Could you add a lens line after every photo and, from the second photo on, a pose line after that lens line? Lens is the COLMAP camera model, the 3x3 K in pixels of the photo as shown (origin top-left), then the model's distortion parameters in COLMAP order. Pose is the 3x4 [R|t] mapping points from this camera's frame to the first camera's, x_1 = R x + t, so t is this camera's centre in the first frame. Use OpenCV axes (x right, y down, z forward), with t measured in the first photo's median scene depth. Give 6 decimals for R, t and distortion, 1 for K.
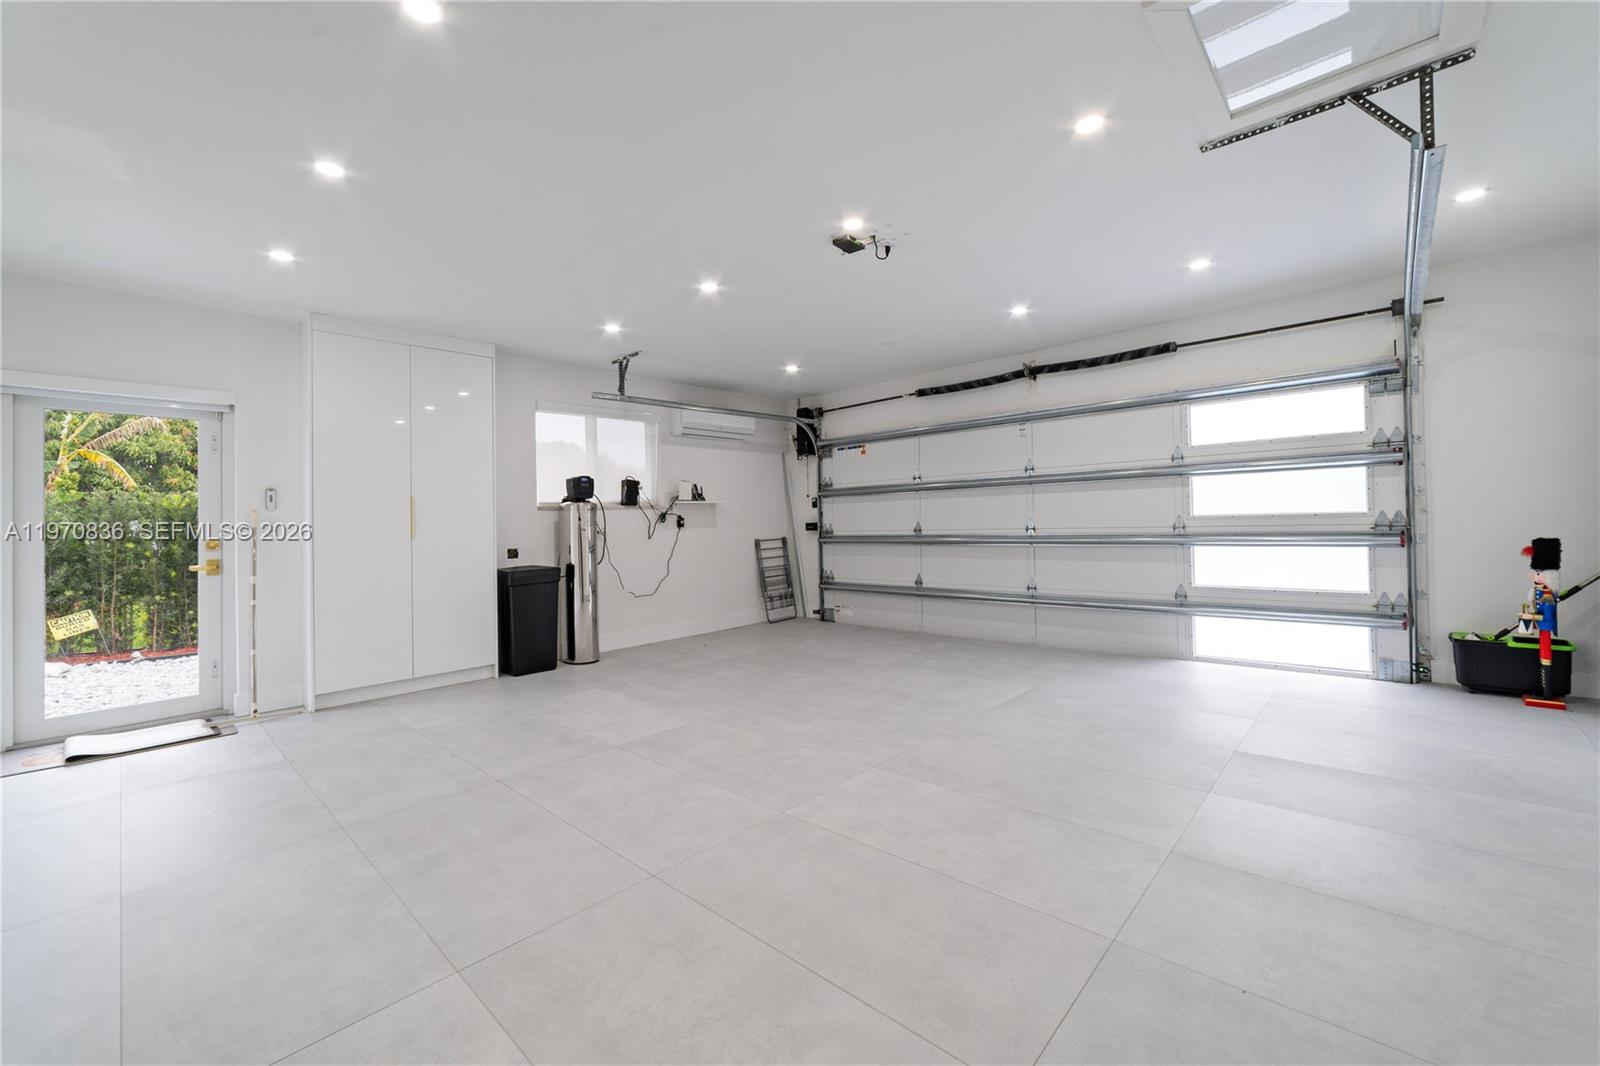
lens RADIAL K [[648.7, 0, 789.4], [0, 648.7, 522.2], [0, 0, 1]] dist [-0.002322, 0.005180]
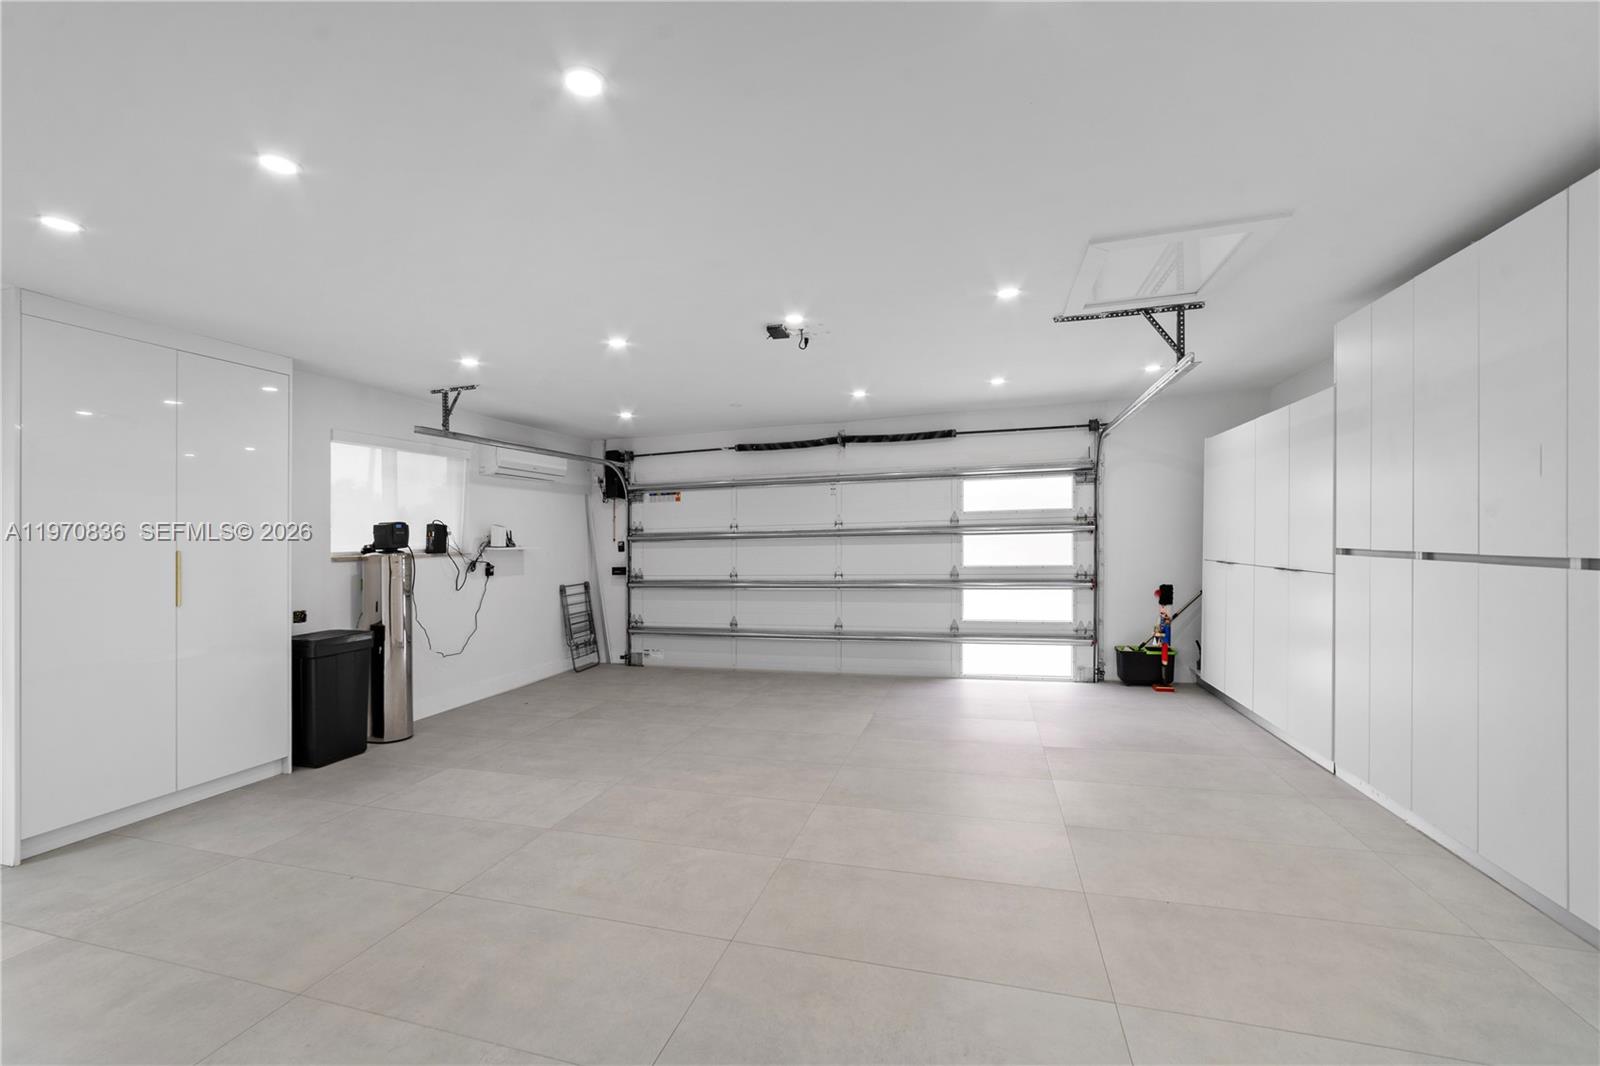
lens RADIAL K [[648.7, 0, 794.7], [0, 648.7, 548.3], [0, 0, 1]] dist [-0.002322, 0.005180]
pose [[0.893722, 0.005275, 0.448591, -0.247277], [-0.004902, 0.999986, -0.001991, -0.039473], [-0.448595, -0.000419, 0.893735, 0.001542]]
